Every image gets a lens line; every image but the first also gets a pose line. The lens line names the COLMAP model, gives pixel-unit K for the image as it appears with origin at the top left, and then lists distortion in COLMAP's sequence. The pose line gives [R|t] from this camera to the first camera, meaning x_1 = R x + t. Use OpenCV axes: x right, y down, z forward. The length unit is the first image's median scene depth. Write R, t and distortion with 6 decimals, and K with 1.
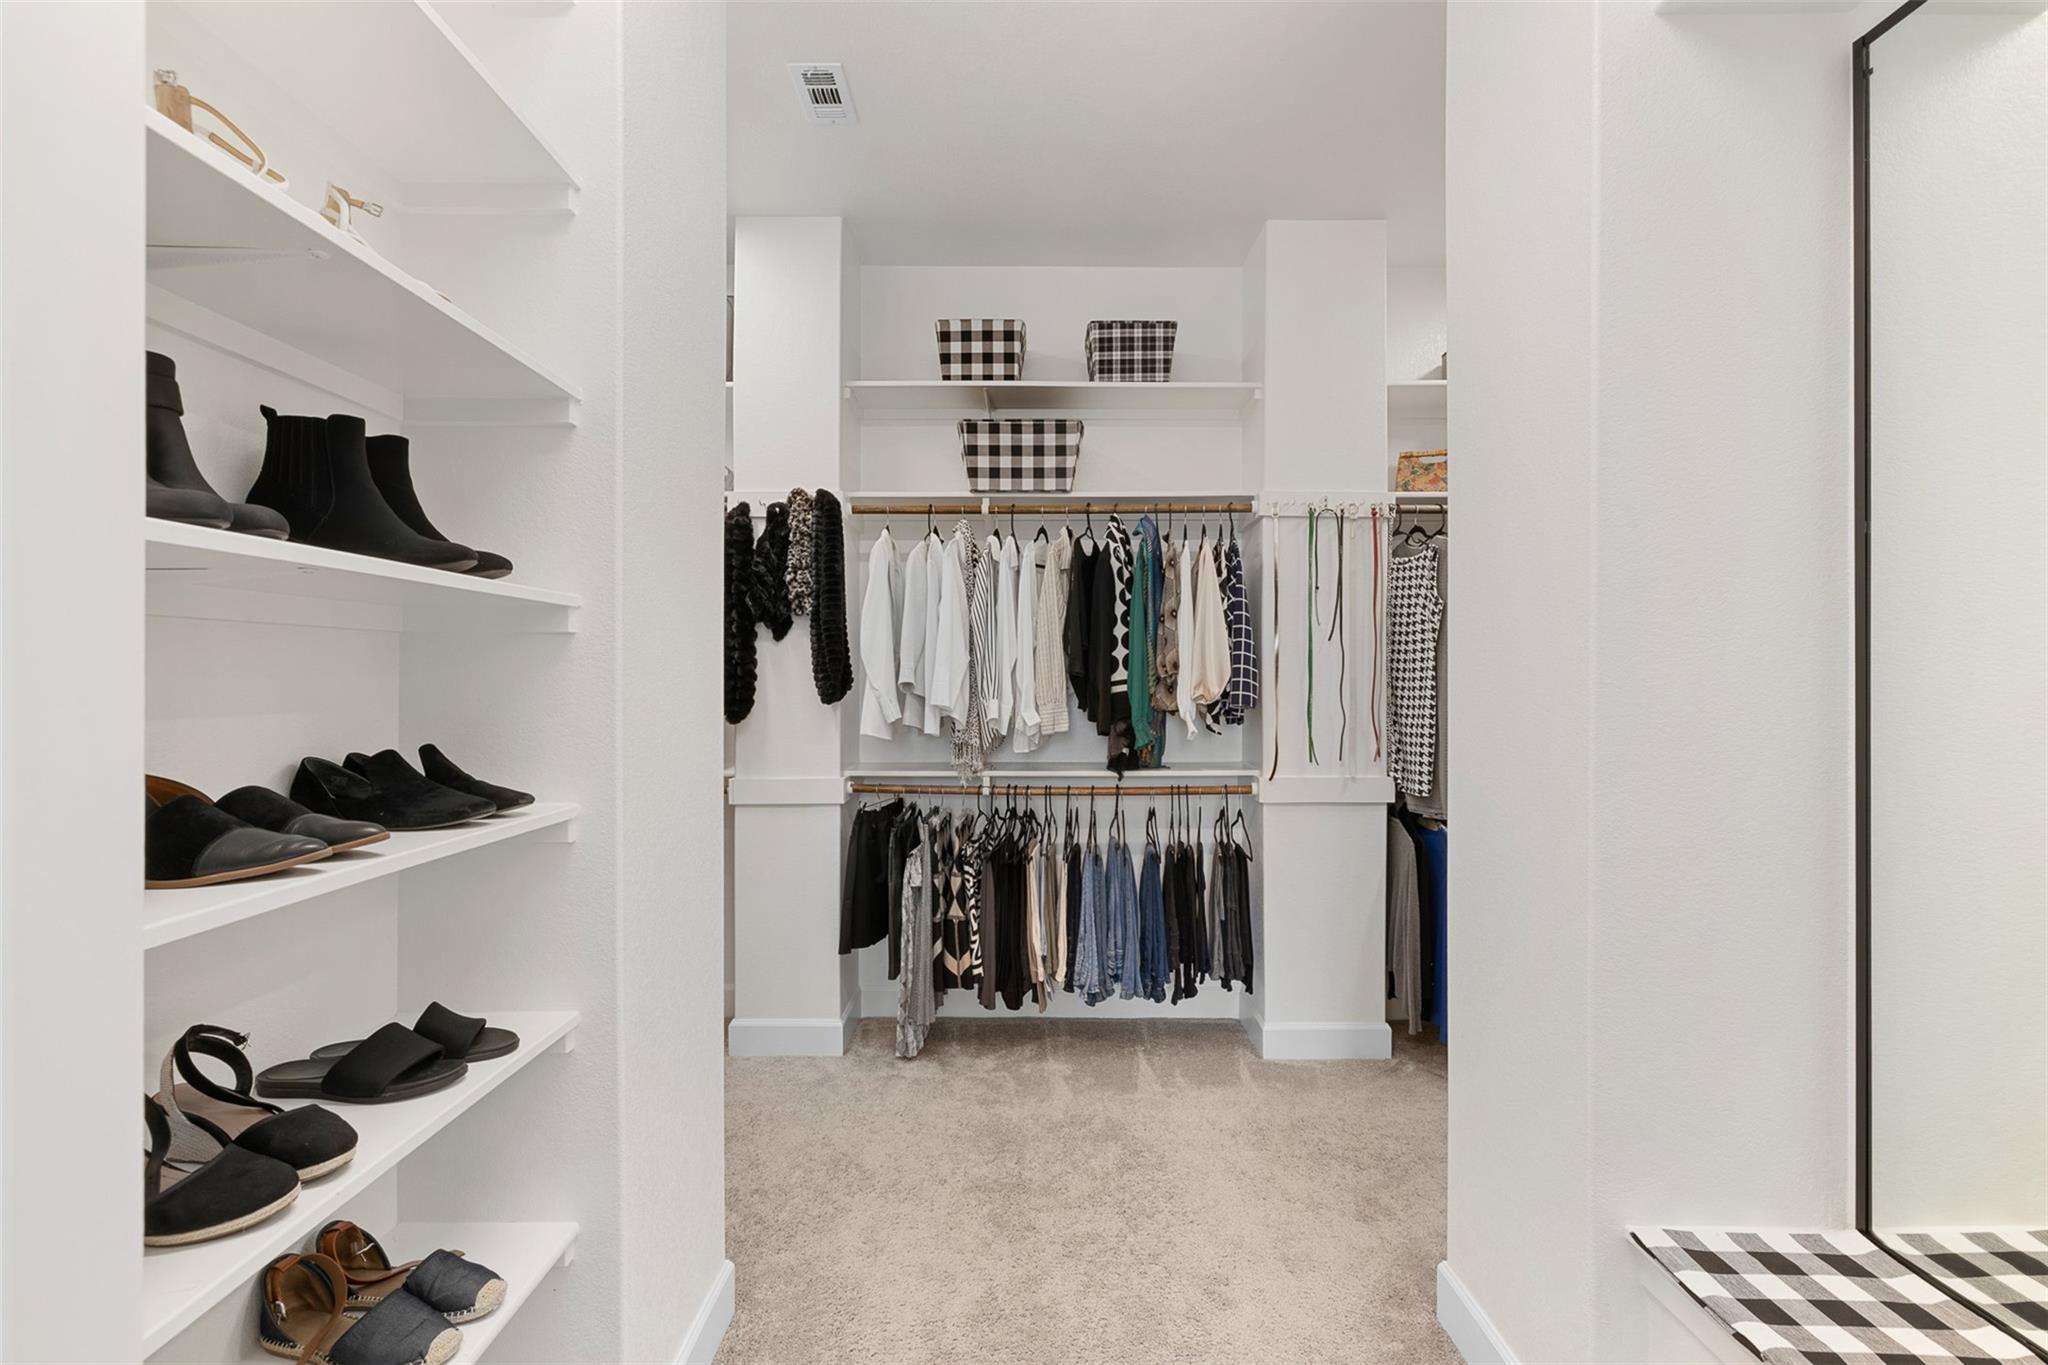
lens RADIAL K [[846.6, 0, 1024.0], [0, 846.6, 682.5], [0, 0, 1]] dist [-0.002194, -0.000185]
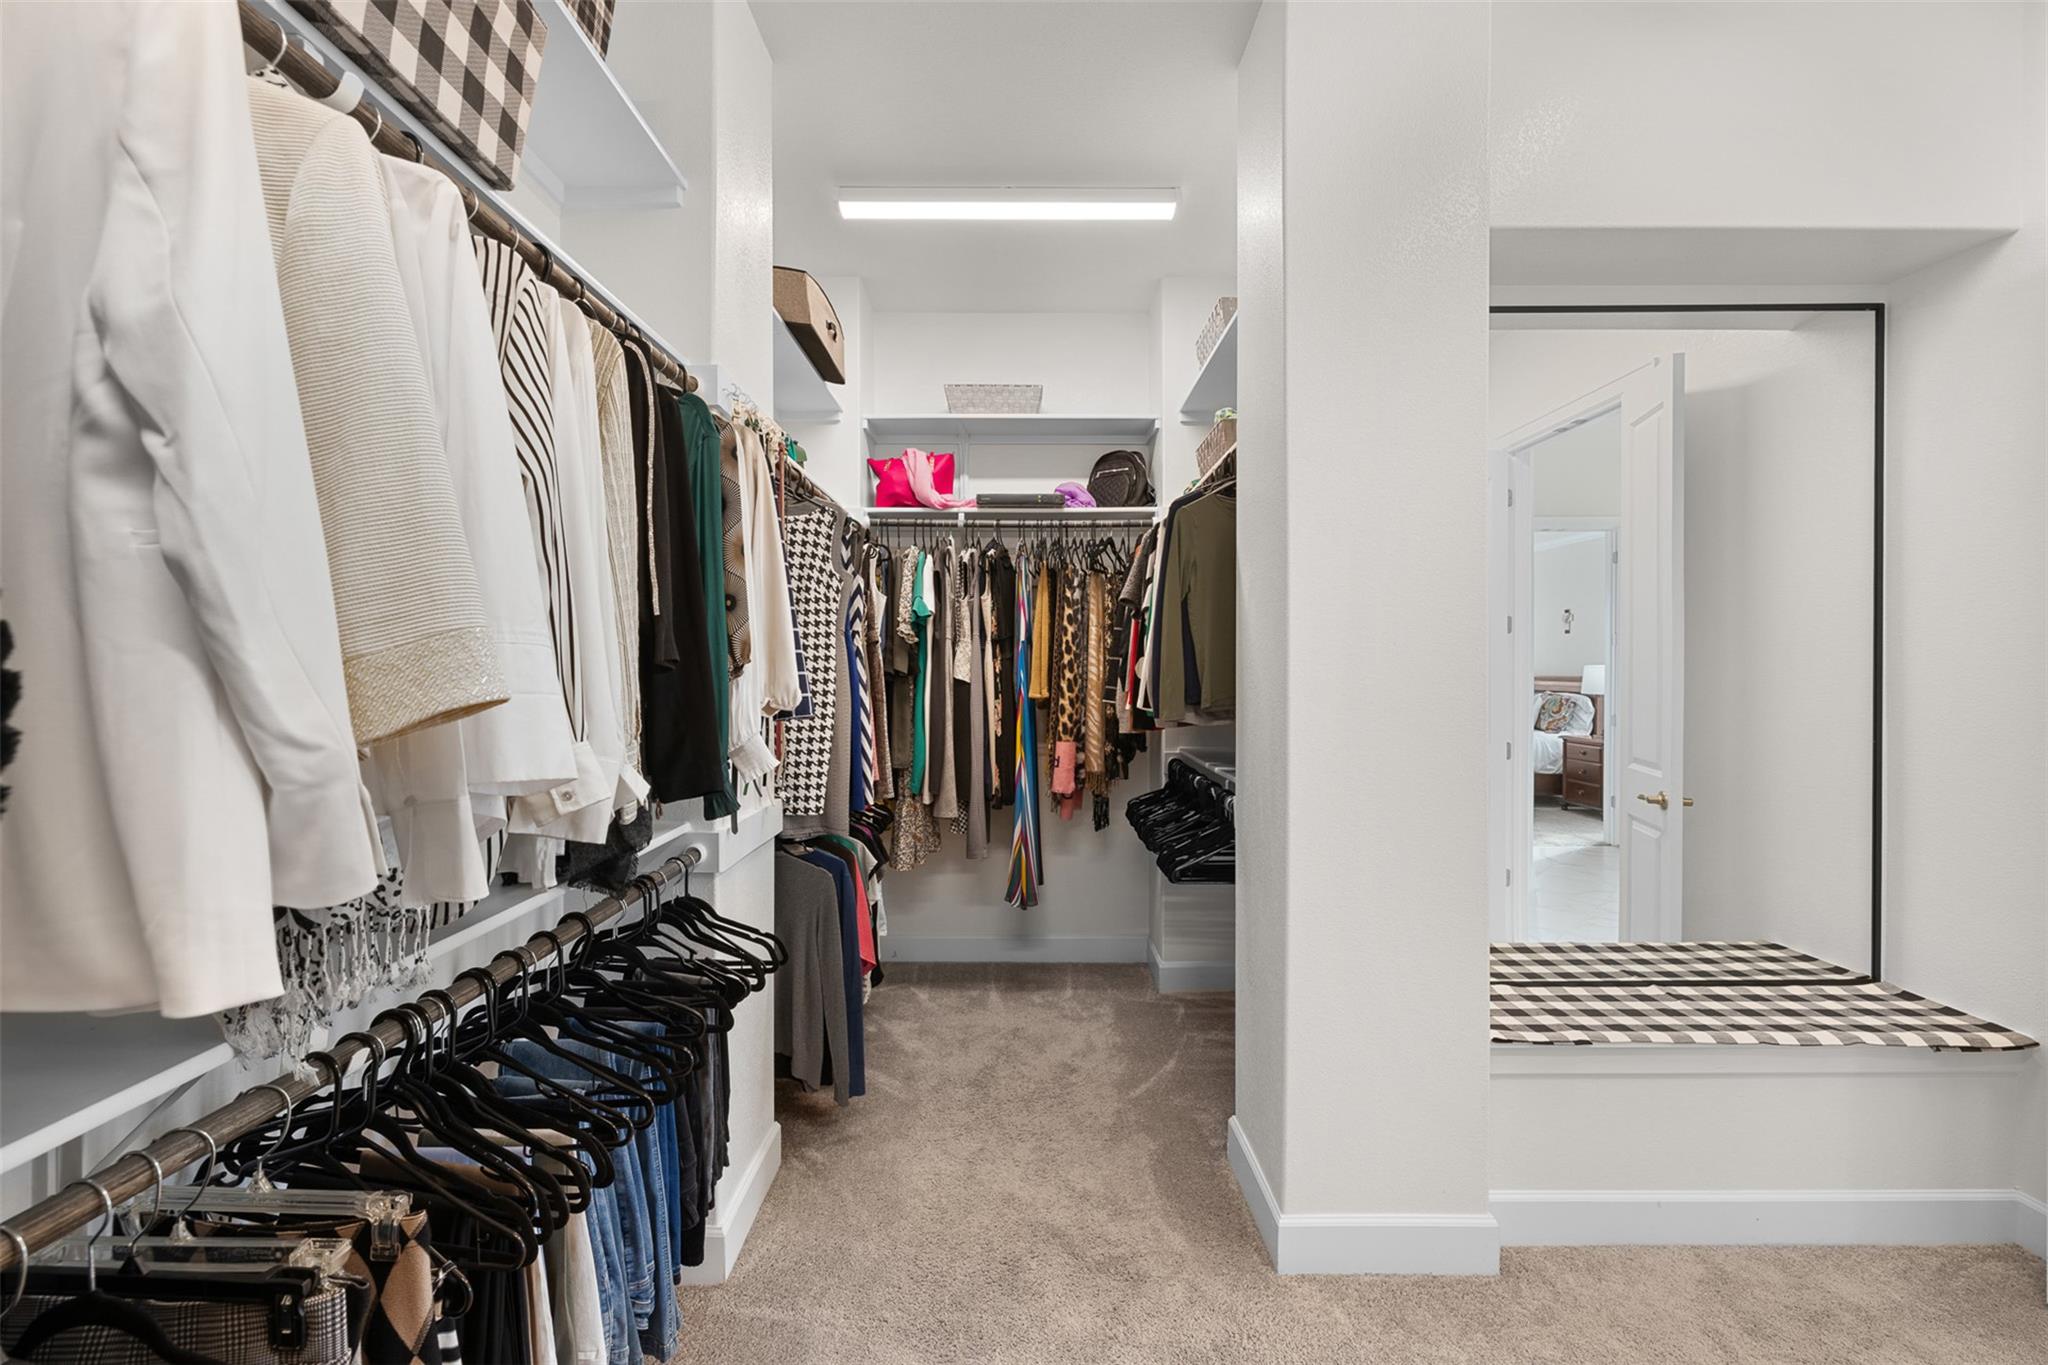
lens RADIAL K [[846.6, 0, 1024.0], [0, 846.6, 682.5], [0, 0, 1]] dist [-0.002194, -0.000185]
pose [[-0.004357, -0.008592, 0.999954, -0.342258], [0.001209, 0.999962, 0.008597, 0.000710], [-0.999990, 0.001246, -0.004346, 0.805203]]
